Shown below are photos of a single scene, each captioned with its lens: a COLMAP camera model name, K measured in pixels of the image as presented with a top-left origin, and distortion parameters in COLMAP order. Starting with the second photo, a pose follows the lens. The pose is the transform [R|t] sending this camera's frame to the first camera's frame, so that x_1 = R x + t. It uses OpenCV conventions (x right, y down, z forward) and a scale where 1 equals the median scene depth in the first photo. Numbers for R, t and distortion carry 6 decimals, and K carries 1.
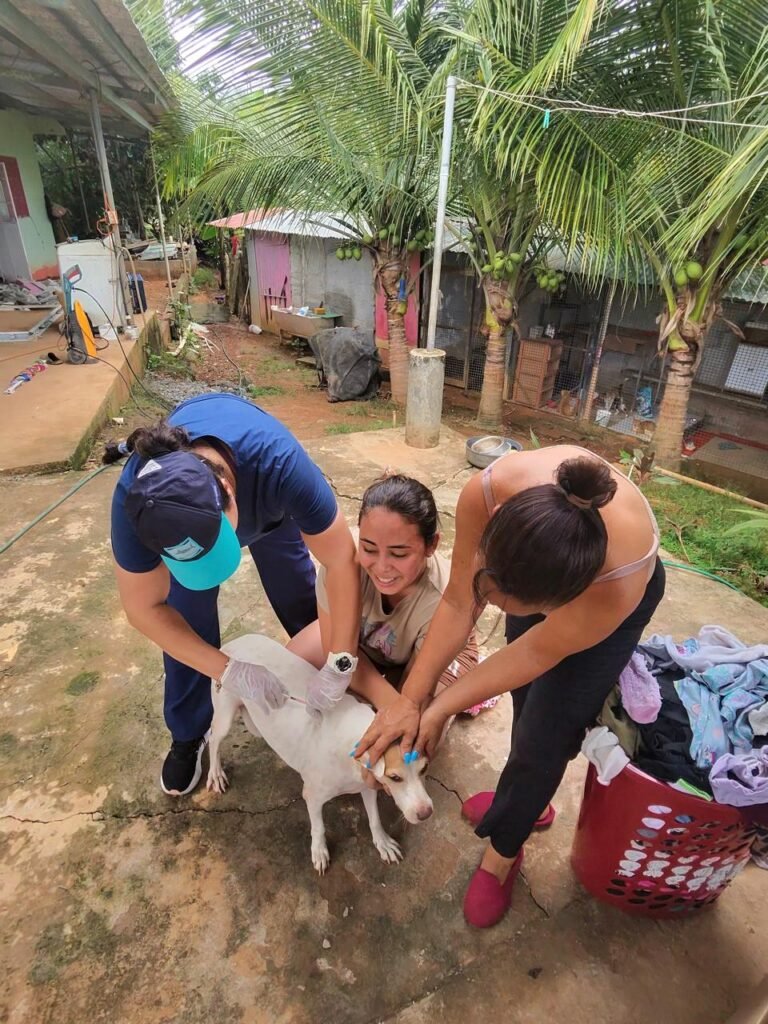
lens RADIAL K [[605.1, 0, 384.2], [0, 605.1, 511.8], [0, 0, 1]] dist [-0.002727, 0.003953]
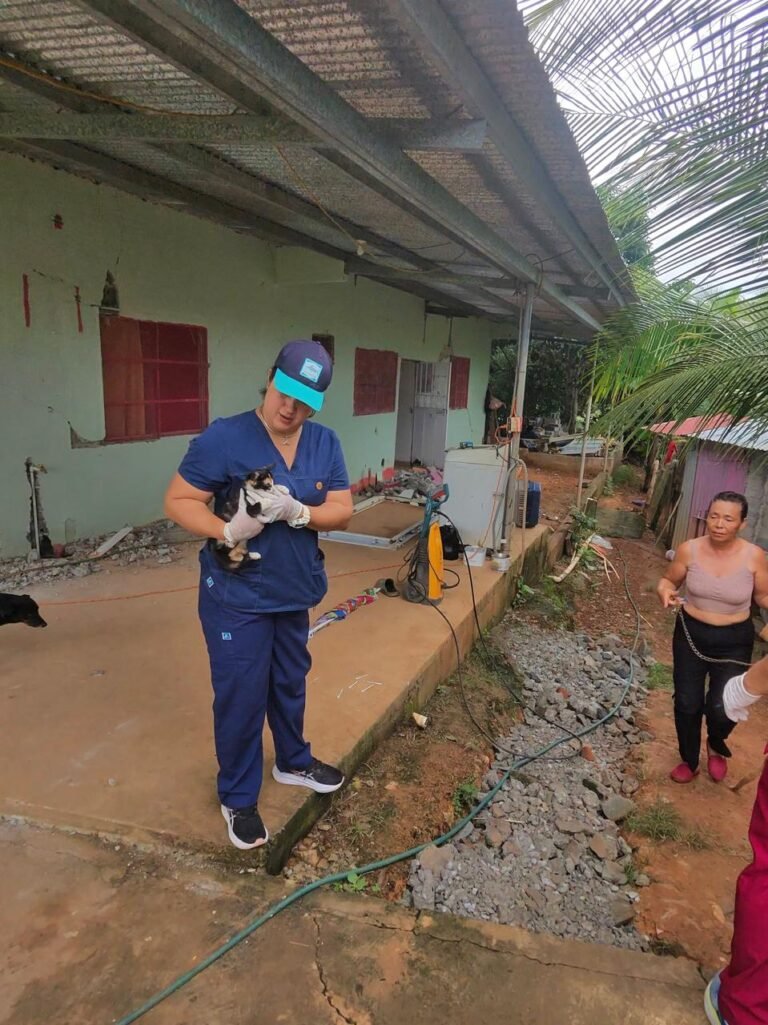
lens RADIAL K [[605.7, 0, 382.2], [0, 605.7, 514.1], [0, 0, 1]] dist [-0.002727, 0.003953]
pose [[0.786614, 0.152249, -0.598381, -0.088336], [-0.310385, 0.935276, -0.170057, -0.177778], [0.533760, 0.319498, 0.782957, 0.305240]]
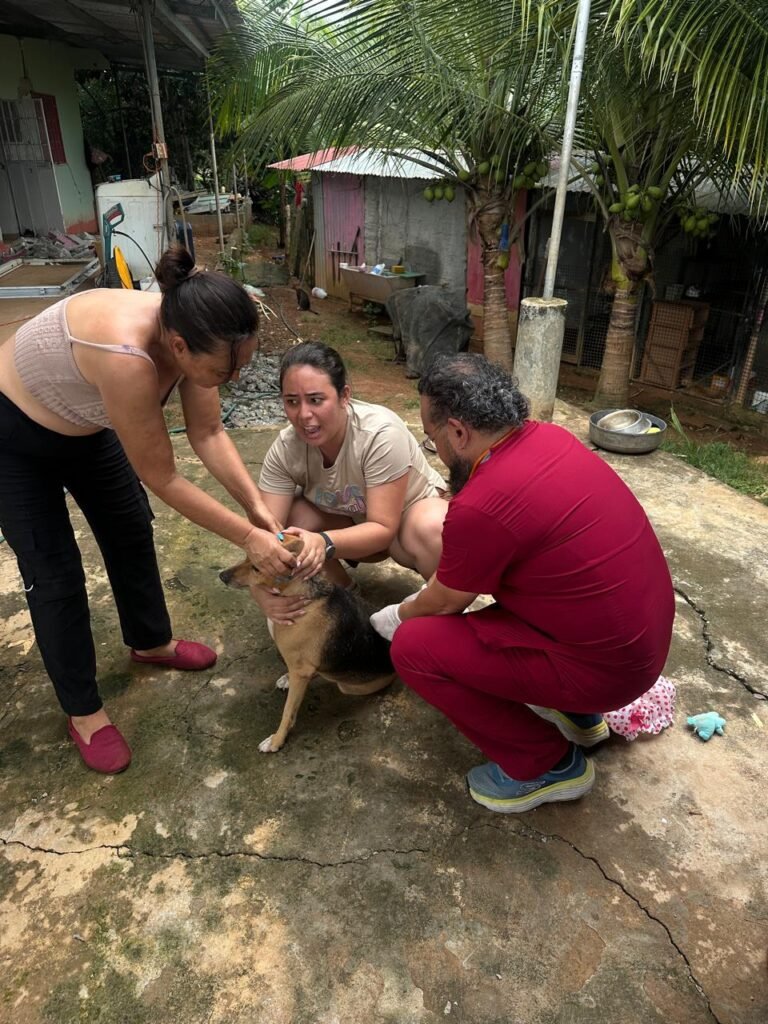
lens RADIAL K [[733.3, 0, 382.4], [0, 733.3, 511.3], [0, 0, 1]] dist [0.022263, -0.029552]
pose [[0.993729, 0.034207, -0.106456, -0.016531], [-0.036246, 0.999193, -0.017284, 0.020048], [0.105778, 0.021034, 0.994167, 0.024091]]
